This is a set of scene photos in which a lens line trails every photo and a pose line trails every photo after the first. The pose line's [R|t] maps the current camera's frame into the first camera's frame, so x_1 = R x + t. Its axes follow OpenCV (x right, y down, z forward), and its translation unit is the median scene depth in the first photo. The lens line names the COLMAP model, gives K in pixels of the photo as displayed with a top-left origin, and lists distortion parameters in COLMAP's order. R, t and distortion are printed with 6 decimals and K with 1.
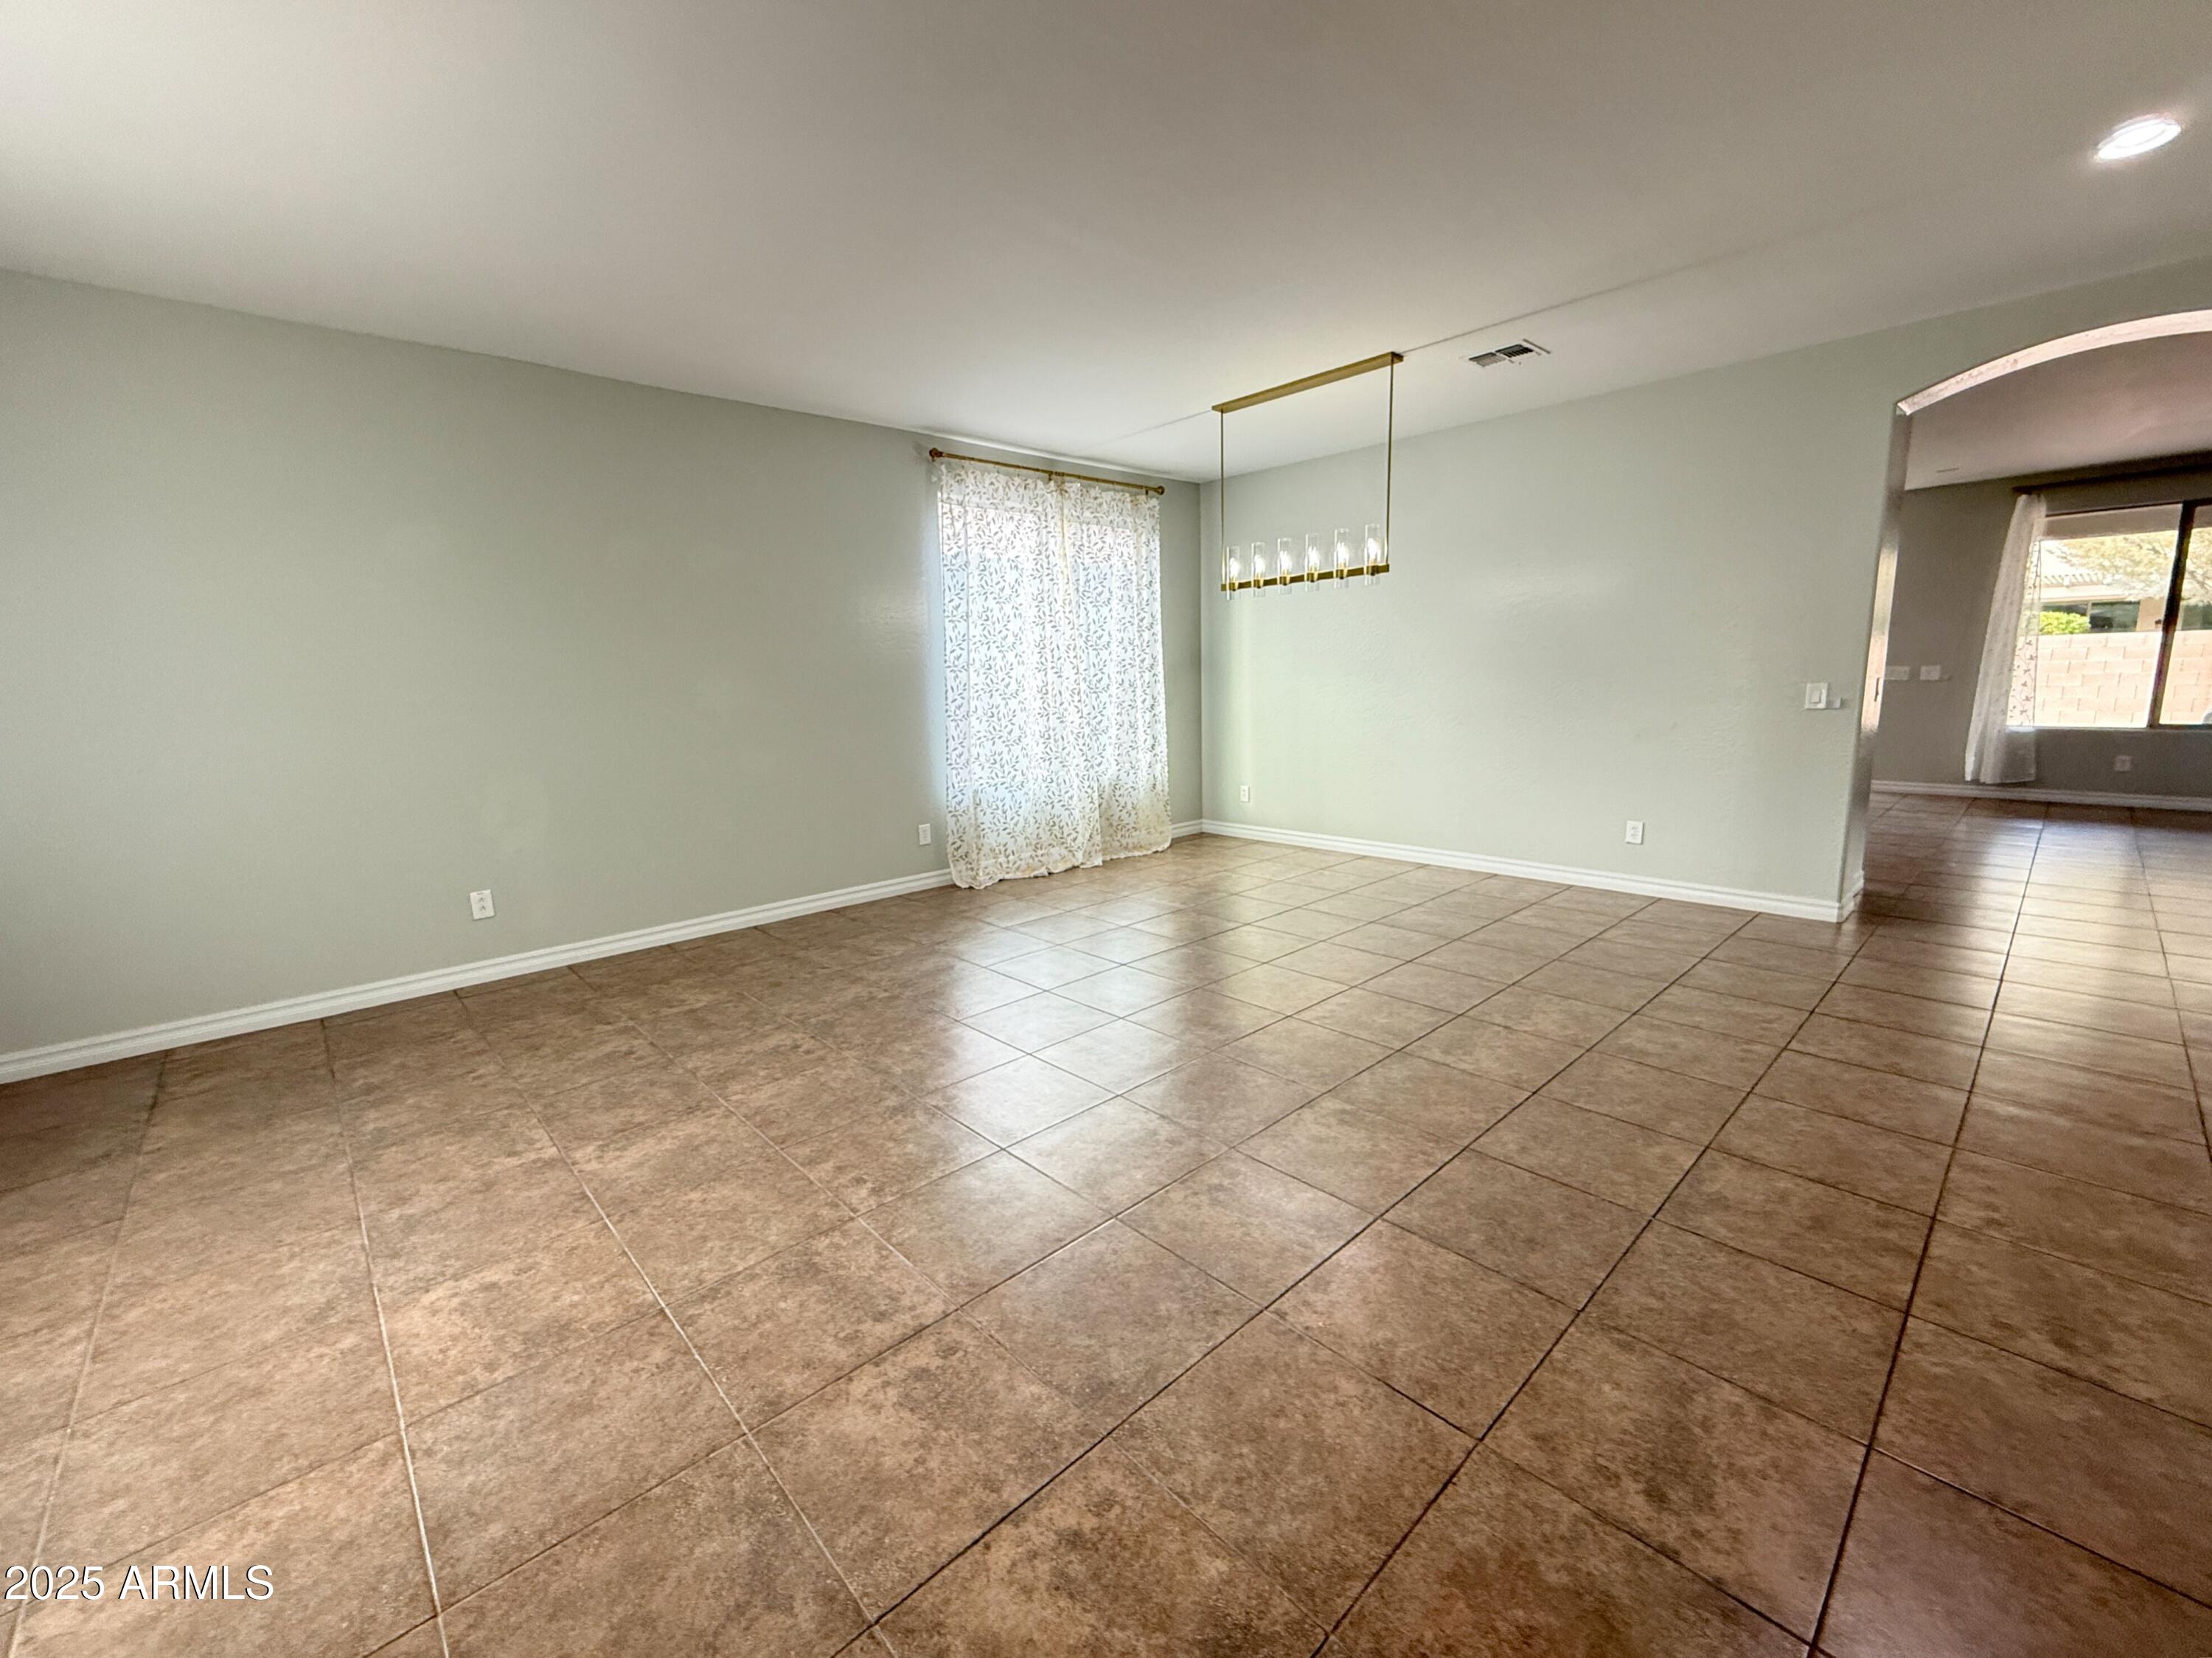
lens RADIAL K [[899.1, 0, 1093.7], [0, 899.1, 842.0], [0, 0, 1]] dist [-0.001703, -0.000168]
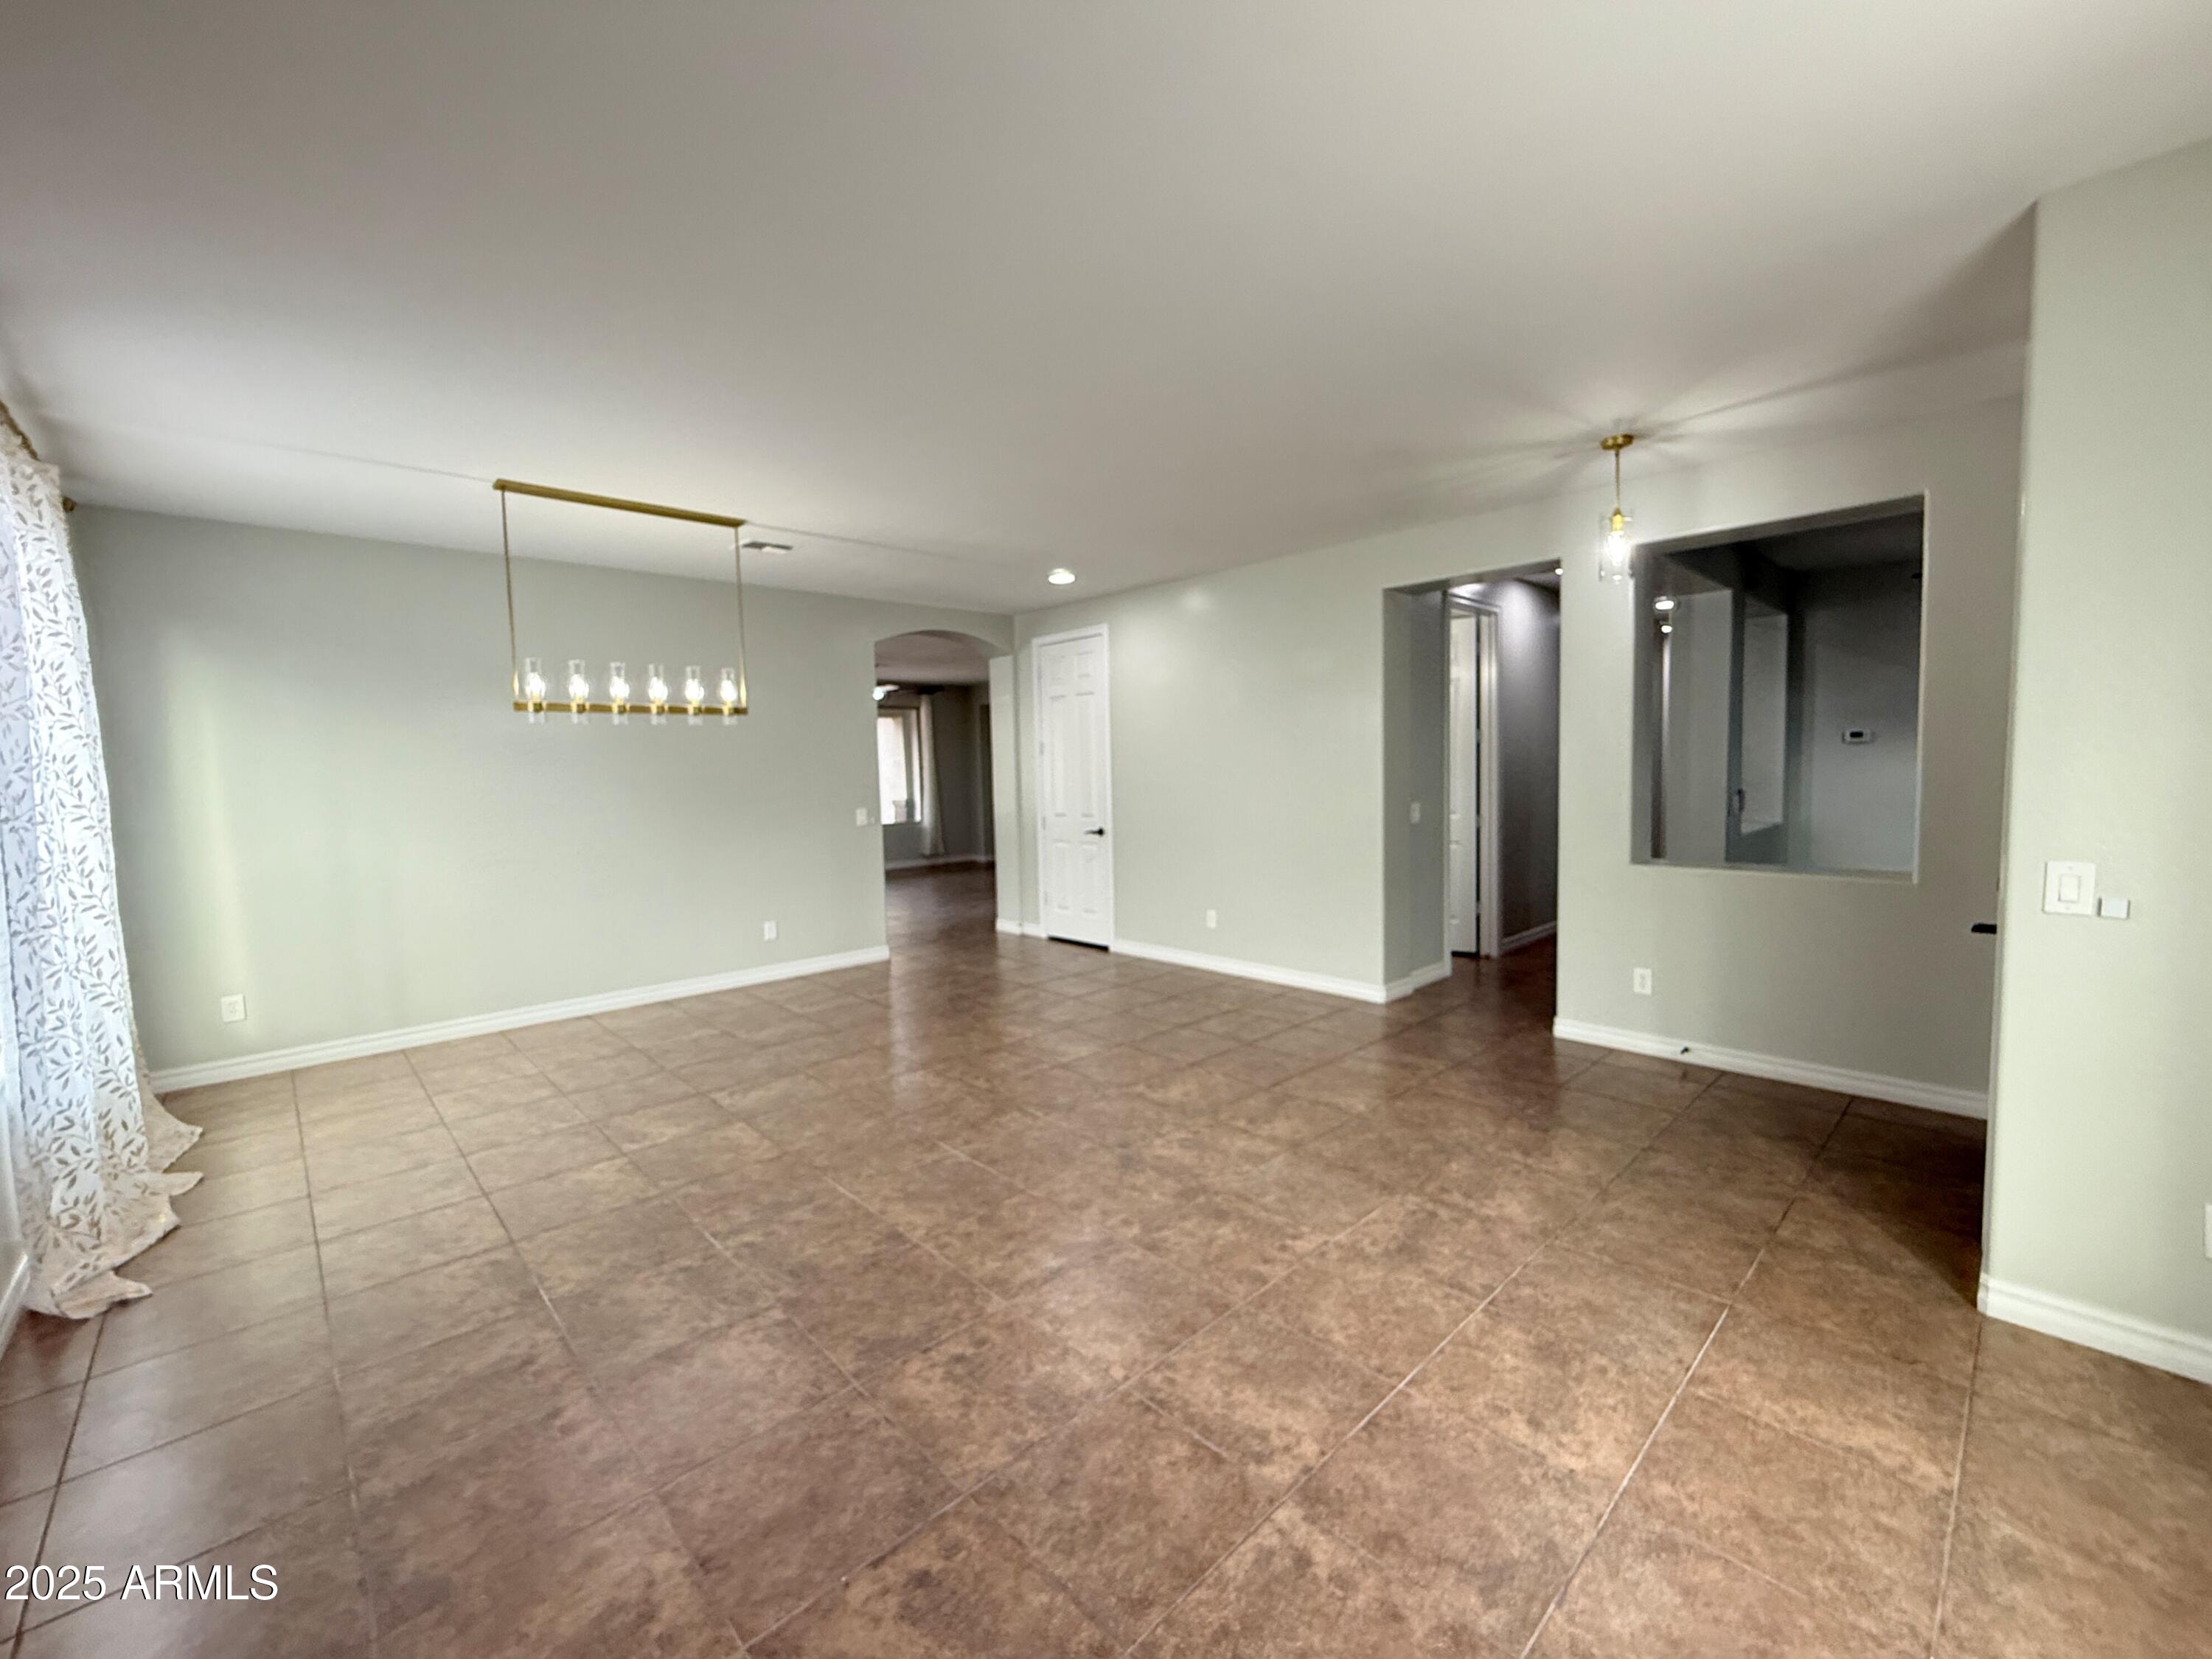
lens RADIAL K [[899.0, 0, 1107.0], [0, 899.0, 827.5], [0, 0, 1]] dist [-0.001703, -0.000168]
pose [[-0.016023, -0.040350, 0.999057, -1.419652], [0.208037, 0.977184, 0.042803, -0.237817], [-0.977990, 0.208527, -0.007263, 1.170099]]
